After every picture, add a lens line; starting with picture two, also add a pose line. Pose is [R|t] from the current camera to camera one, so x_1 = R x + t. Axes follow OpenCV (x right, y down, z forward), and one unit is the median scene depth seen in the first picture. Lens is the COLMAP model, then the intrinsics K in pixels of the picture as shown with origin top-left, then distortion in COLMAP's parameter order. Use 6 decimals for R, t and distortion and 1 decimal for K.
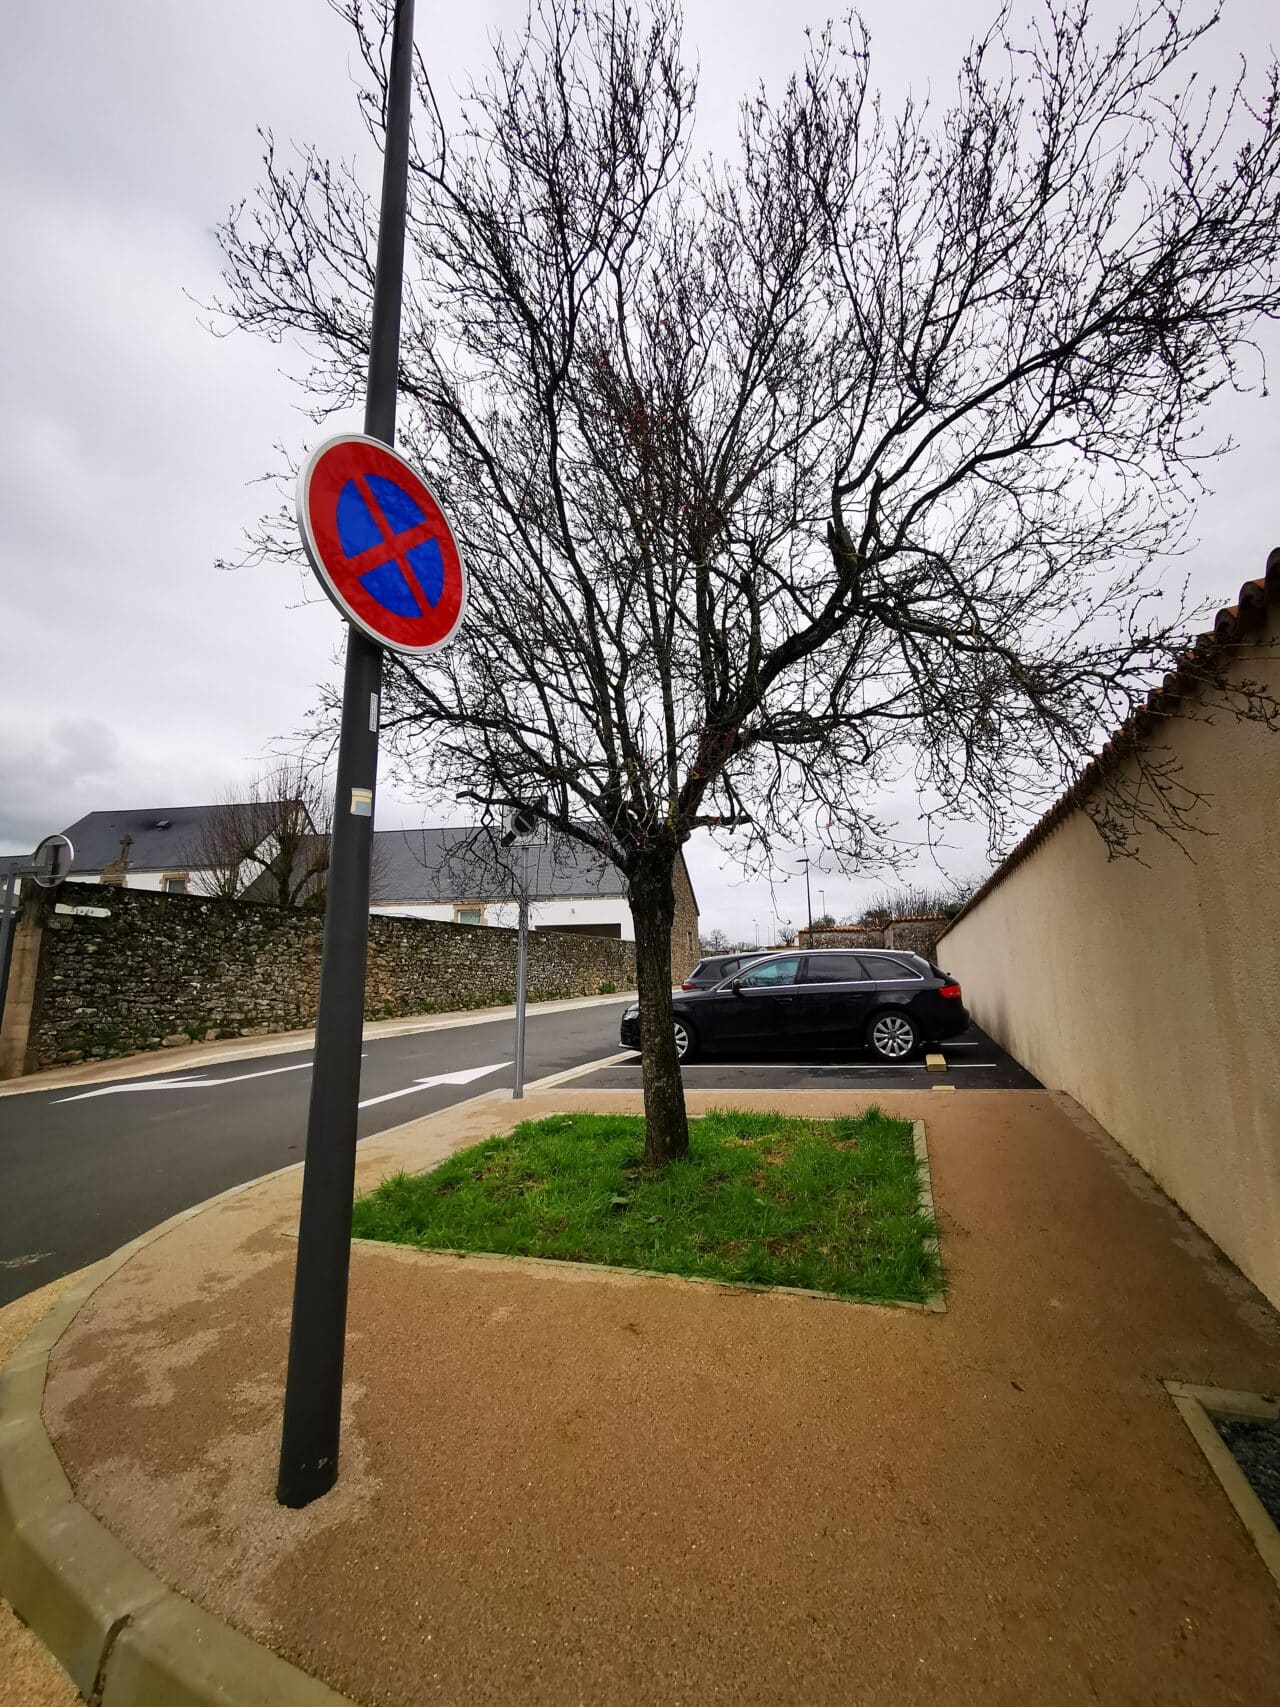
lens RADIAL K [[792.5, 0, 638.0], [0, 792.5, 856.5], [0, 0, 1]] dist [0.003833, 0.001675]
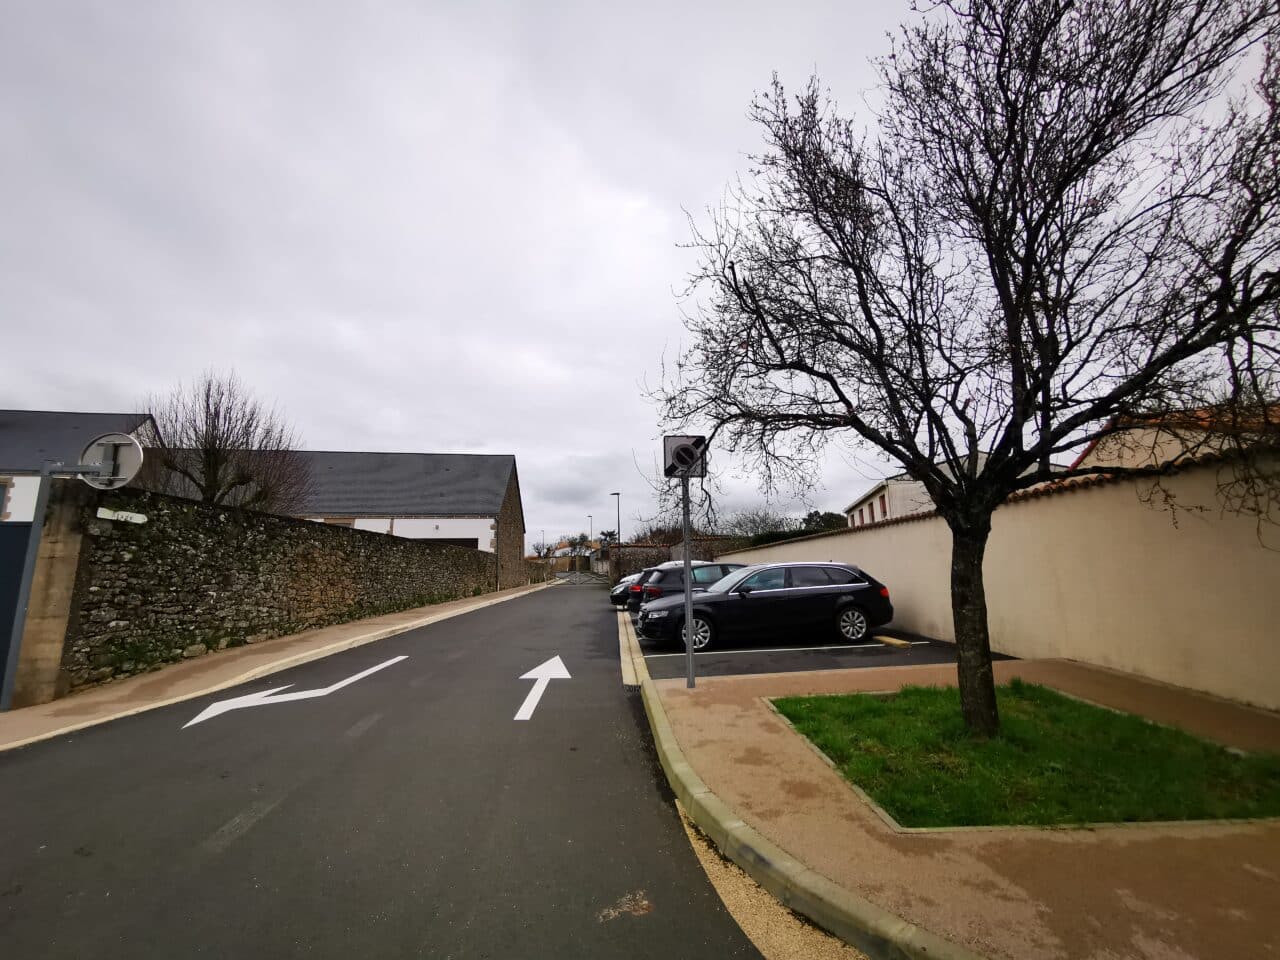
lens RADIAL K [[594.3, 0, 636.3], [0, 594.3, 477.3], [0, 0, 1]] dist [0.003833, 0.001675]
pose [[0.934056, 0.055844, 0.352734, -0.371058], [-0.048797, 0.998392, -0.028845, 0.013102], [-0.353777, 0.009730, 0.935279, 0.126574]]
